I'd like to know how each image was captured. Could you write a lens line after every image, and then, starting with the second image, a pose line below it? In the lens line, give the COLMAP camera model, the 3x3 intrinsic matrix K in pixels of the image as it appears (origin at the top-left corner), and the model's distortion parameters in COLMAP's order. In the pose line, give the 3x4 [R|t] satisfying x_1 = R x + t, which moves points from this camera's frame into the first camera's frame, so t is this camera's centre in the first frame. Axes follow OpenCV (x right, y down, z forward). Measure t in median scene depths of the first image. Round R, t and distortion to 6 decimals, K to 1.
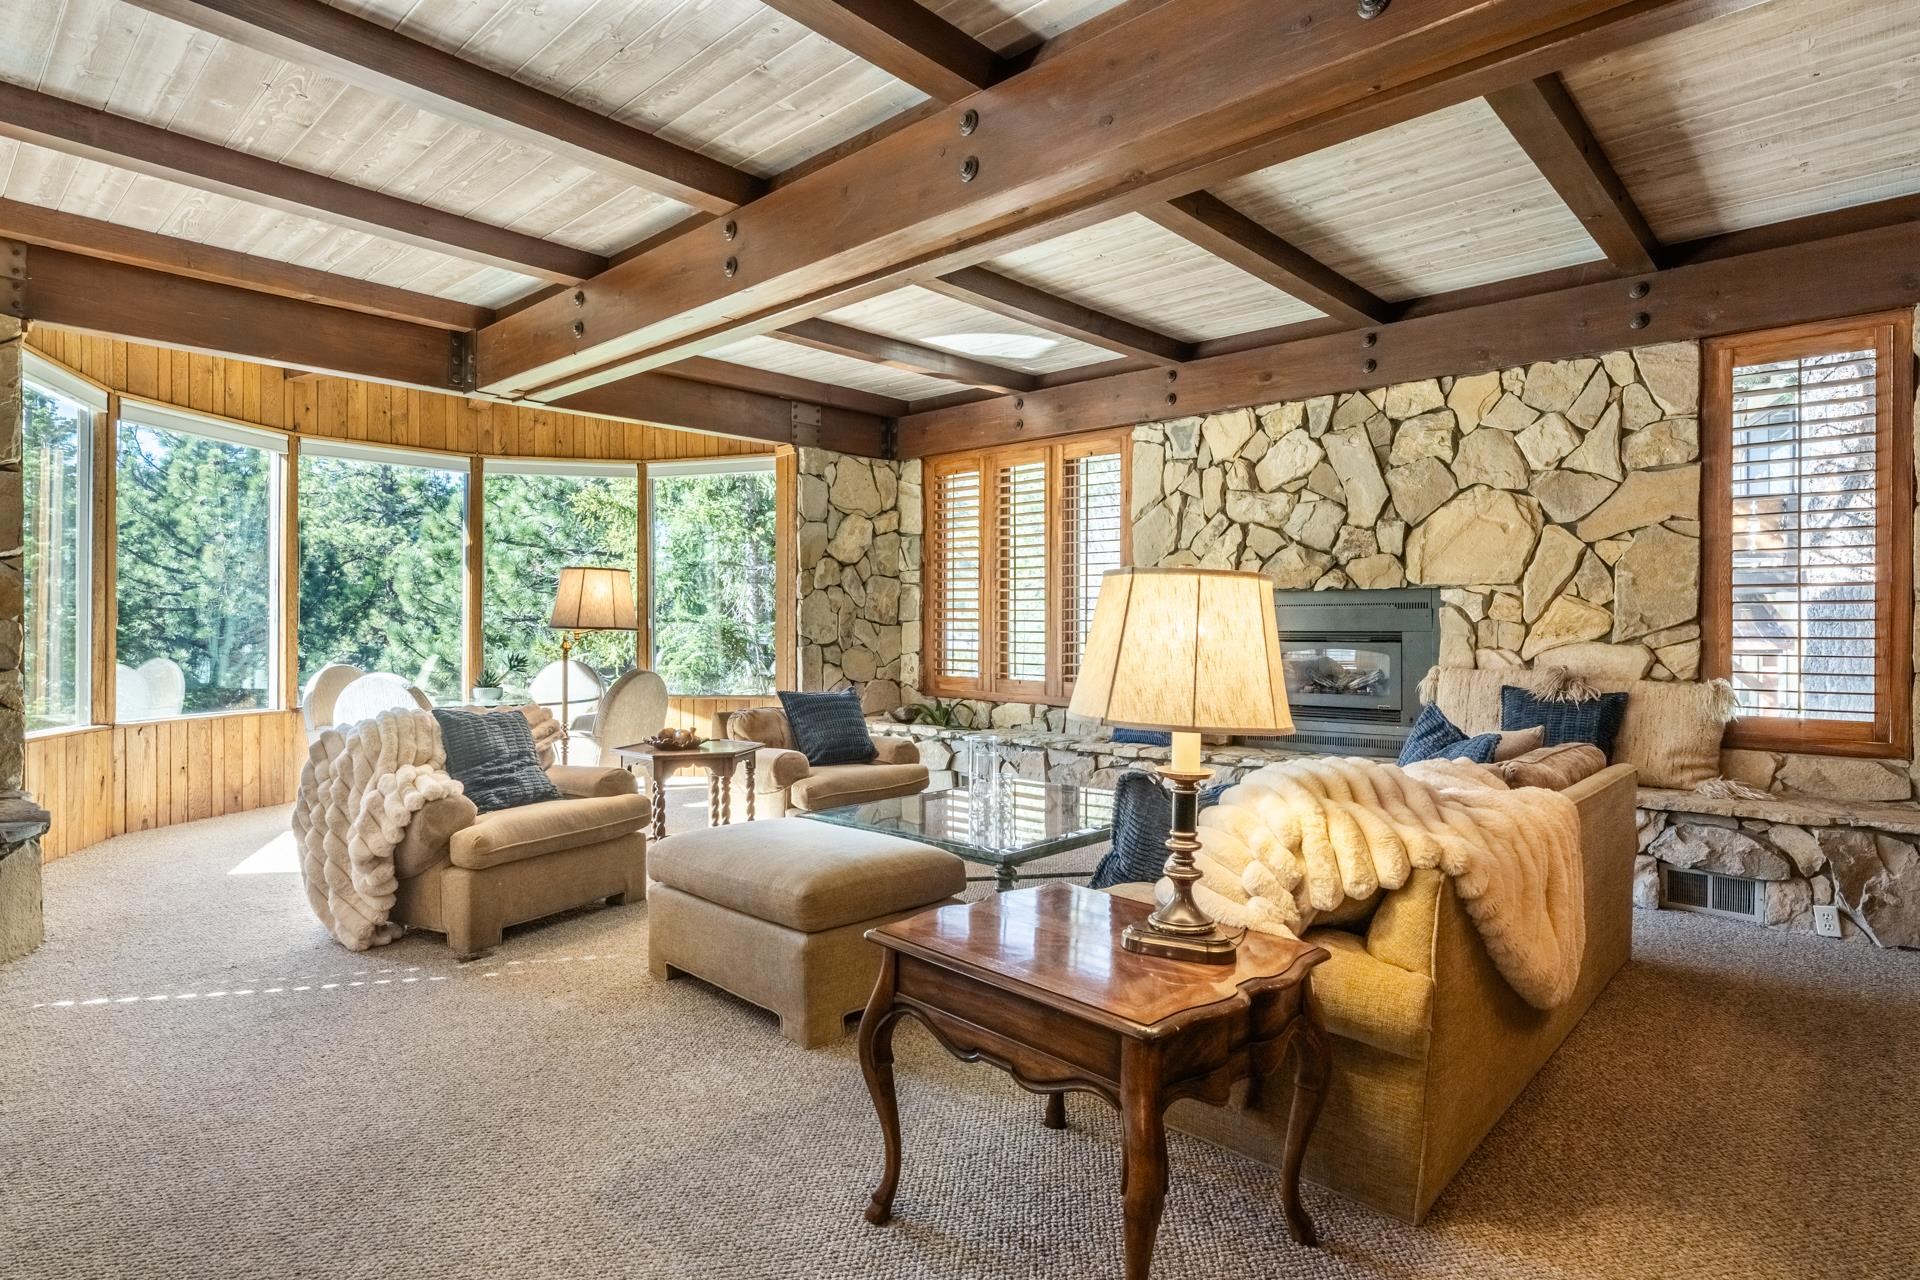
lens RADIAL K [[1004.1, 0, 931.4], [0, 1004.1, 635.7], [0, 0, 1]] dist [-0.002576, -0.000938]
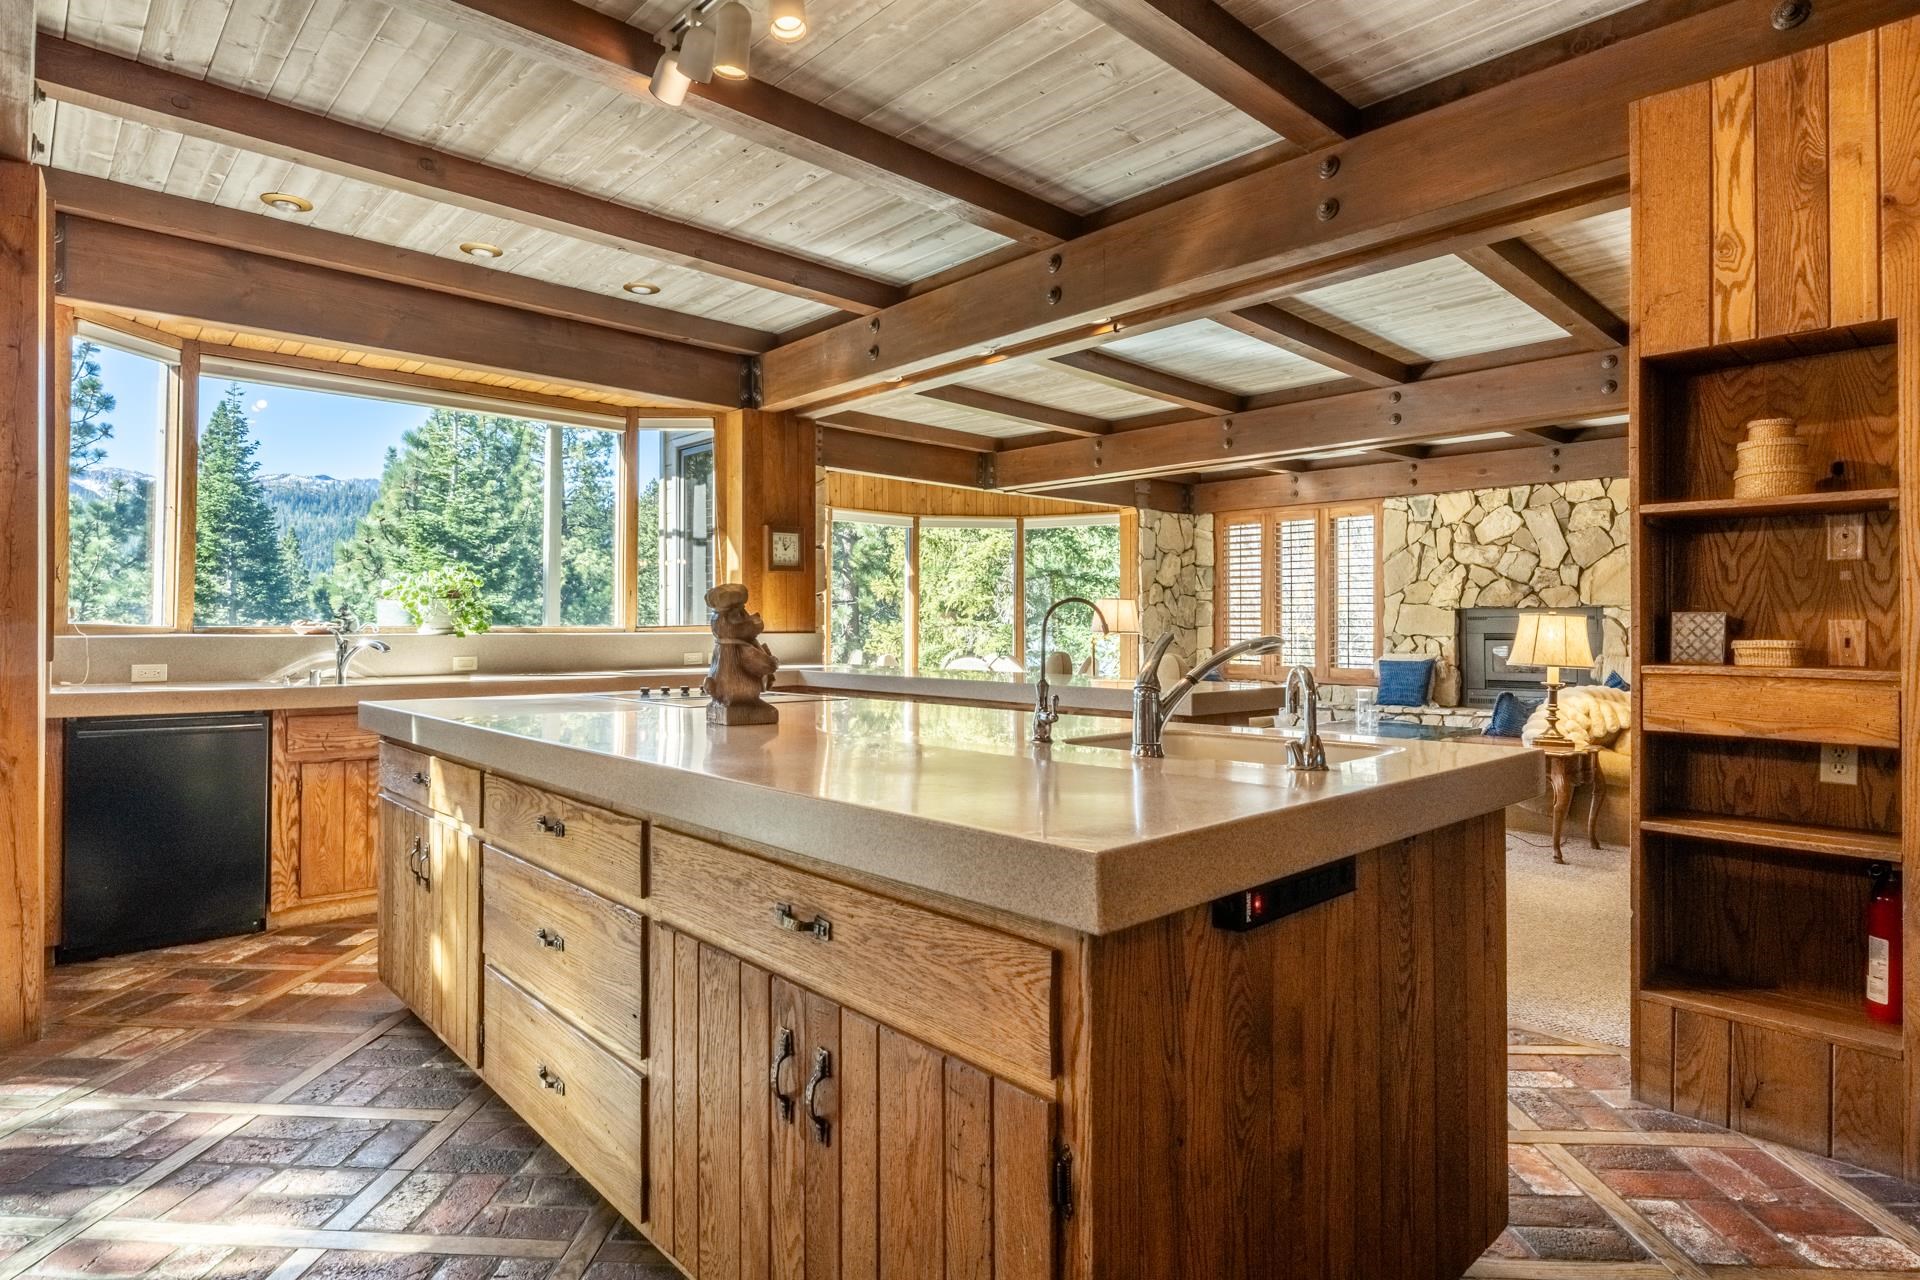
lens RADIAL K [[1004.1, 0, 940.6], [0, 1004.1, 621.4], [0, 0, 1]] dist [-0.002576, -0.000938]
pose [[0.997796, -0.001029, -0.066350, -0.461165], [-0.000012, 0.999877, -0.015686, 0.001670], [0.066358, 0.015652, 0.997673, -0.699888]]
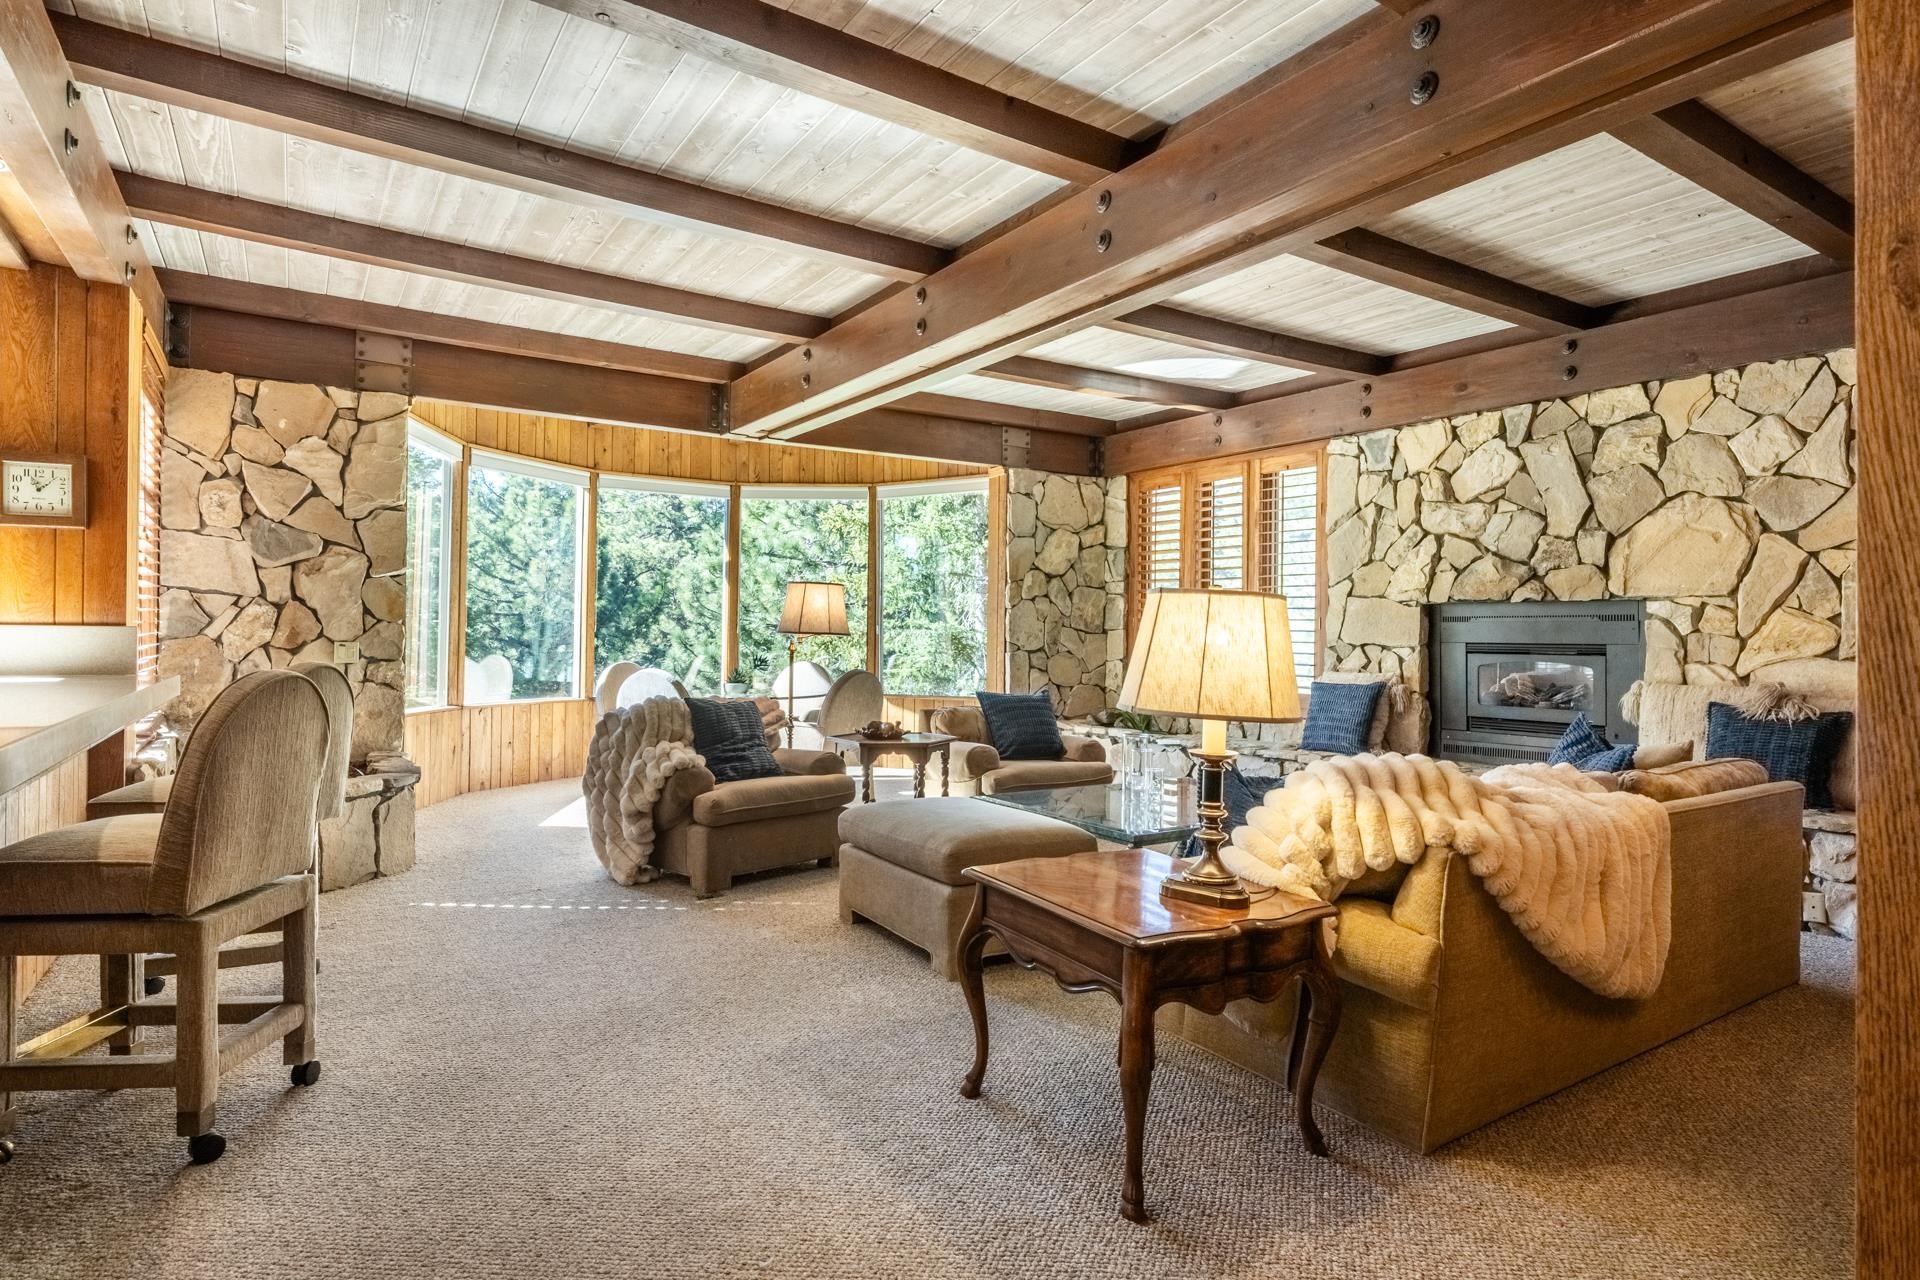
lens RADIAL K [[1004.1, 0, 938.9], [0, 1004.1, 630.3], [0, 0, 1]] dist [-0.002576, -0.000938]
pose [[0.971004, 0.008517, -0.238913, 0.078131], [-0.011706, 0.999860, -0.011932, 0.001336], [0.238778, 0.014383, 0.970968, -0.098290]]
